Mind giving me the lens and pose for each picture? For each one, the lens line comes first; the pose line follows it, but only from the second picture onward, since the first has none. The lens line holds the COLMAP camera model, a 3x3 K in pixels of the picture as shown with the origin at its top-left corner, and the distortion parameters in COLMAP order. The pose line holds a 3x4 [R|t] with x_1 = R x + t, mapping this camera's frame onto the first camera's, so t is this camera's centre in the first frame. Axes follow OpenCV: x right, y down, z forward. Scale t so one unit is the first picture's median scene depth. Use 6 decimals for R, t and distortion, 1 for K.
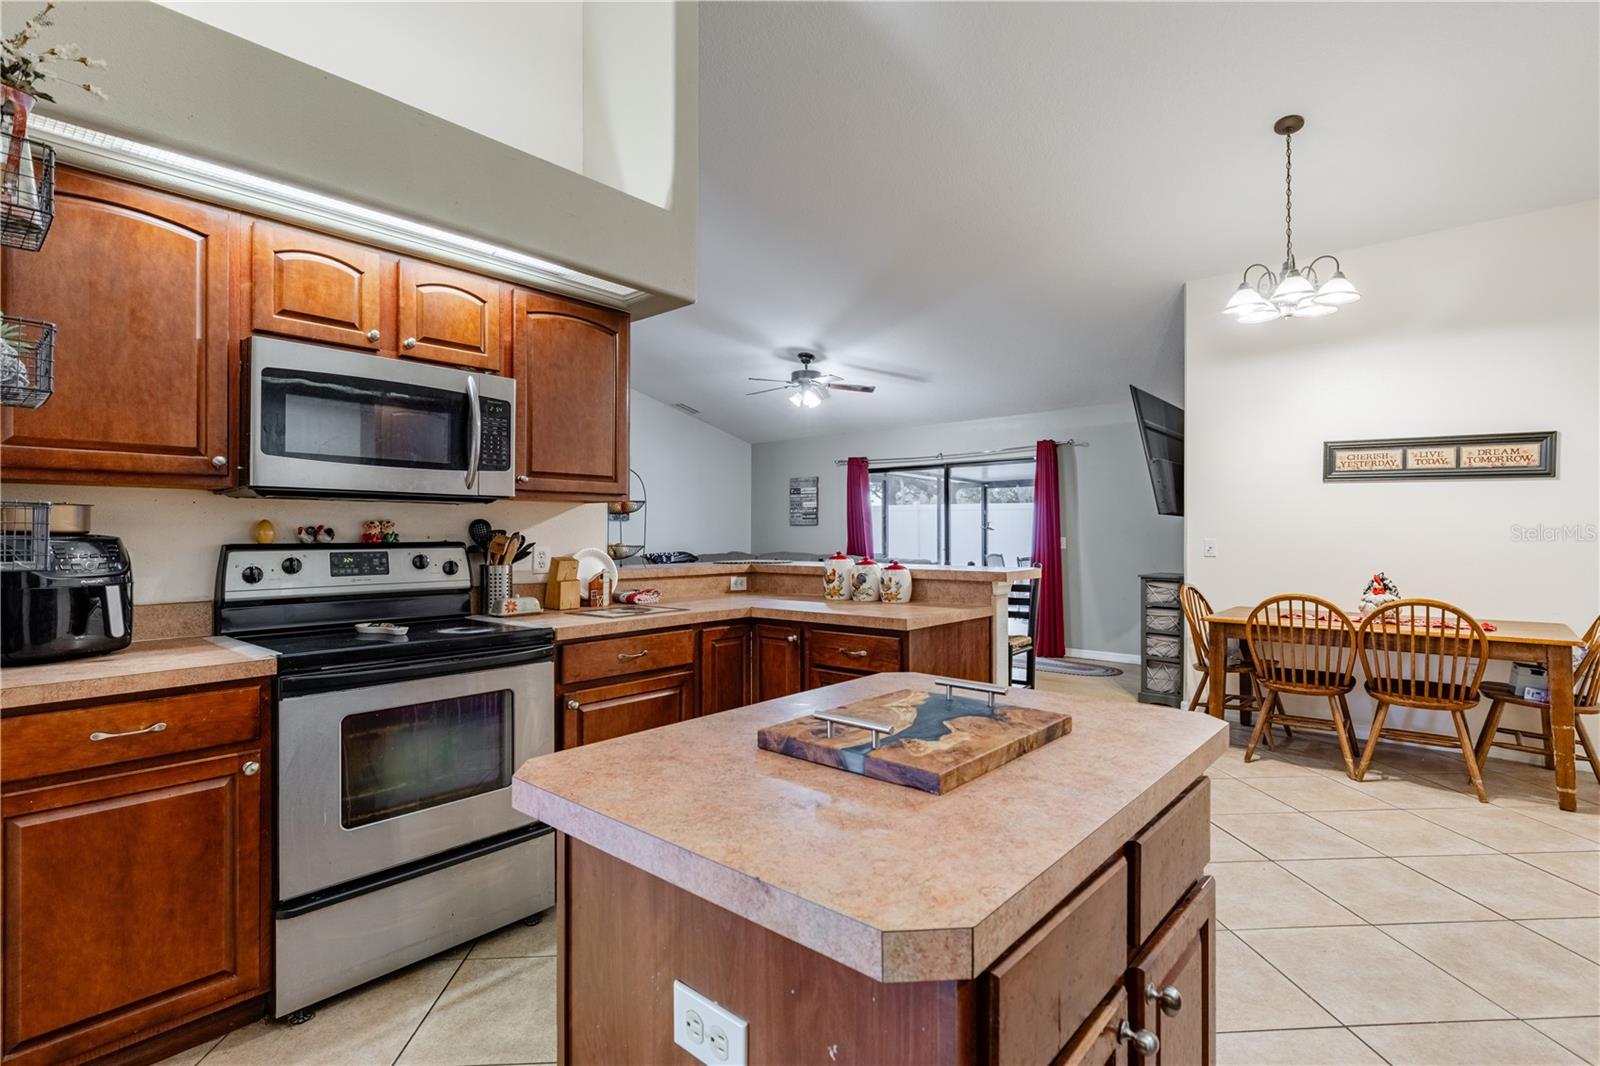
lens RADIAL K [[759.9, 0, 797.5], [0, 759.9, 532.9], [0, 0, 1]] dist [0.000459, -0.000332]
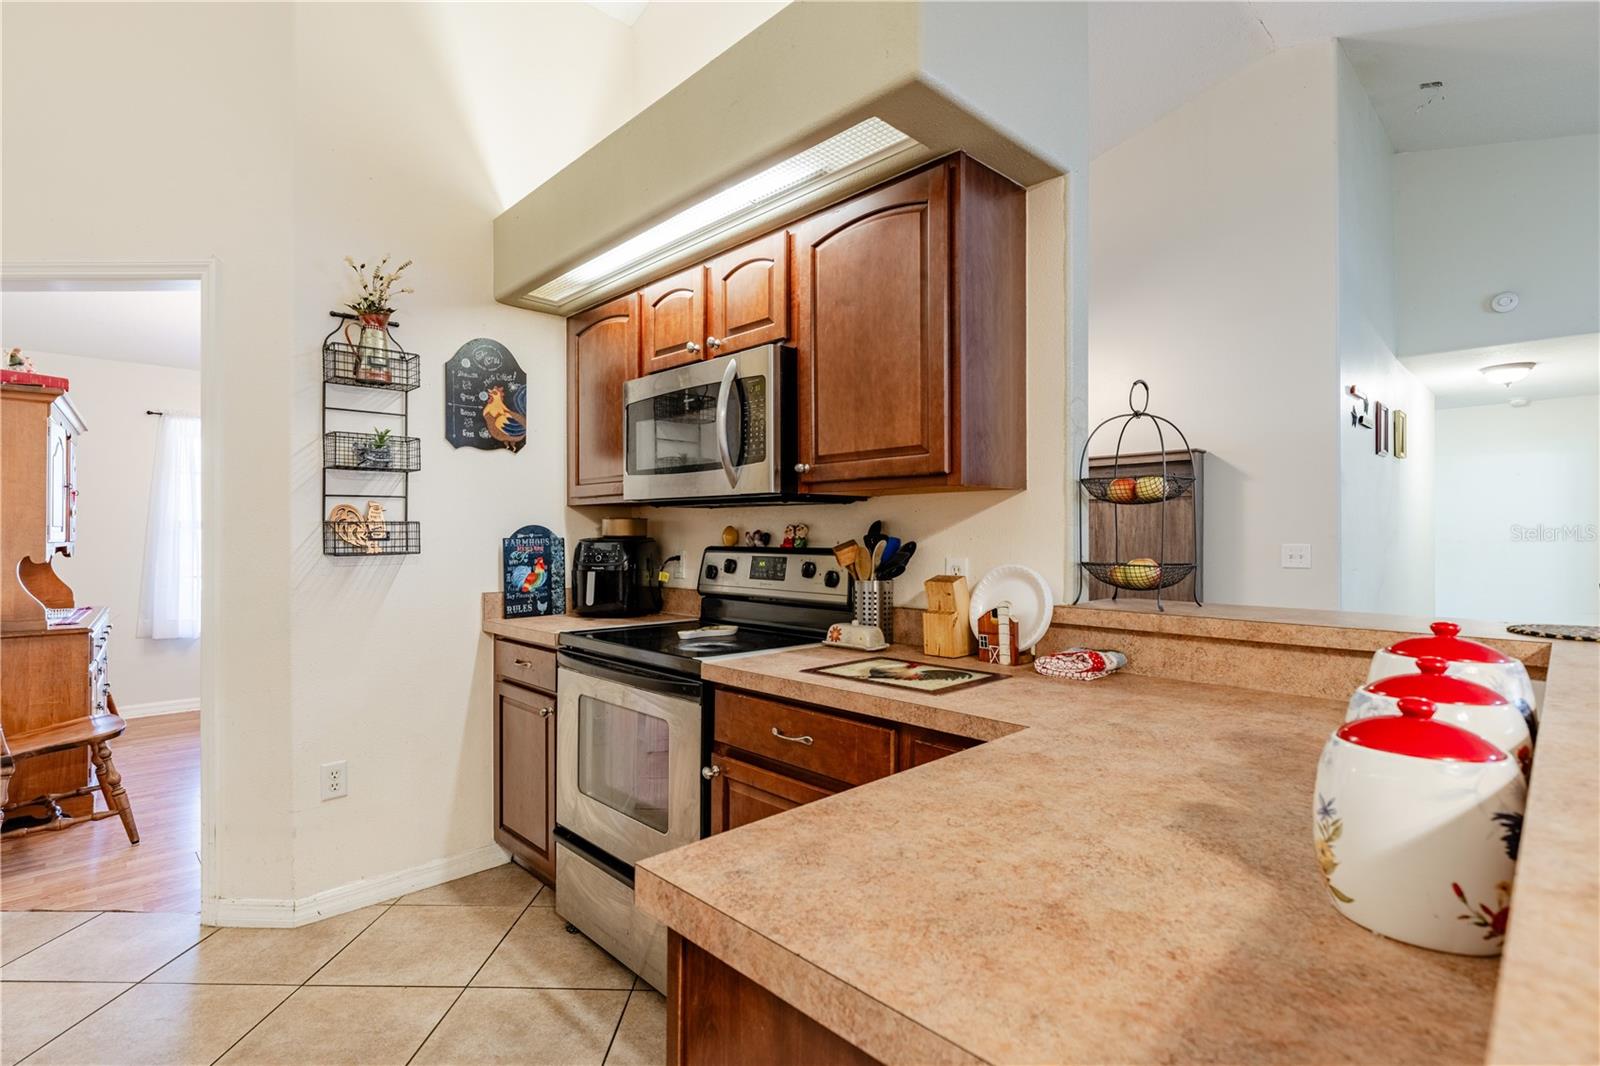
lens RADIAL K [[759.9, 0, 797.5], [0, 759.9, 532.9], [0, 0, 1]] dist [0.000459, -0.000332]
pose [[-0.078015, -0.001802, -0.996951, 0.441519], [-0.001693, 0.999997, -0.001675, -0.004450], [0.996951, 0.001557, -0.078018, 1.157187]]
